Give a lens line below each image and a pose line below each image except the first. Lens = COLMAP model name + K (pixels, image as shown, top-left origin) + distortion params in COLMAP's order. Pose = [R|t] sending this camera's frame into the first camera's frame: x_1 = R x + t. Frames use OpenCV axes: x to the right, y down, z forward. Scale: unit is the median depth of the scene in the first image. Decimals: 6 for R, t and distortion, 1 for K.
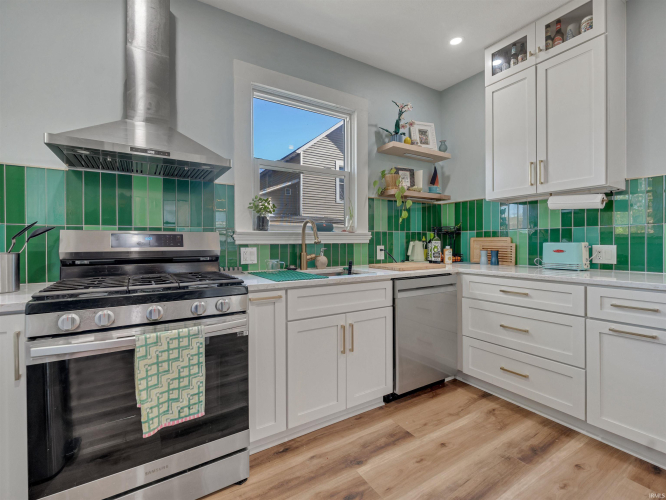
lens RADIAL K [[309.6, 0, 321.1], [0, 309.6, 248.8], [0, 0, 1]] dist [0.000122, -0.000189]
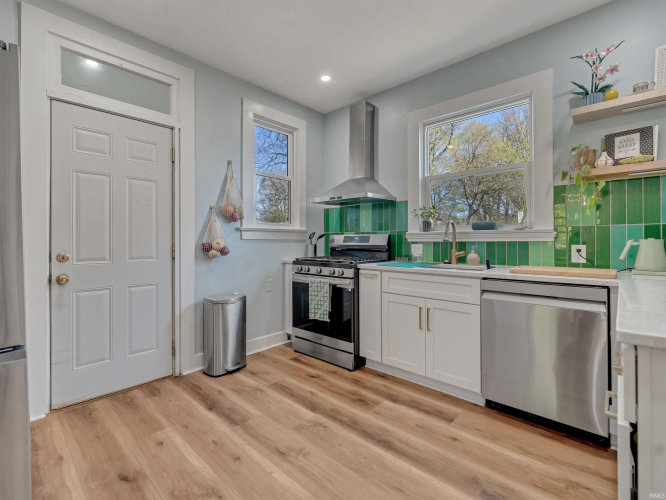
lens RADIAL K [[309.6, 0, 321.1], [0, 309.6, 248.8], [0, 0, 1]] dist [0.000122, -0.000189]
pose [[0.252840, 0.028803, -0.967079, 1.020115], [-0.019206, 0.999509, 0.024748, -0.009694], [0.967317, 0.012317, 0.253269, 0.249907]]
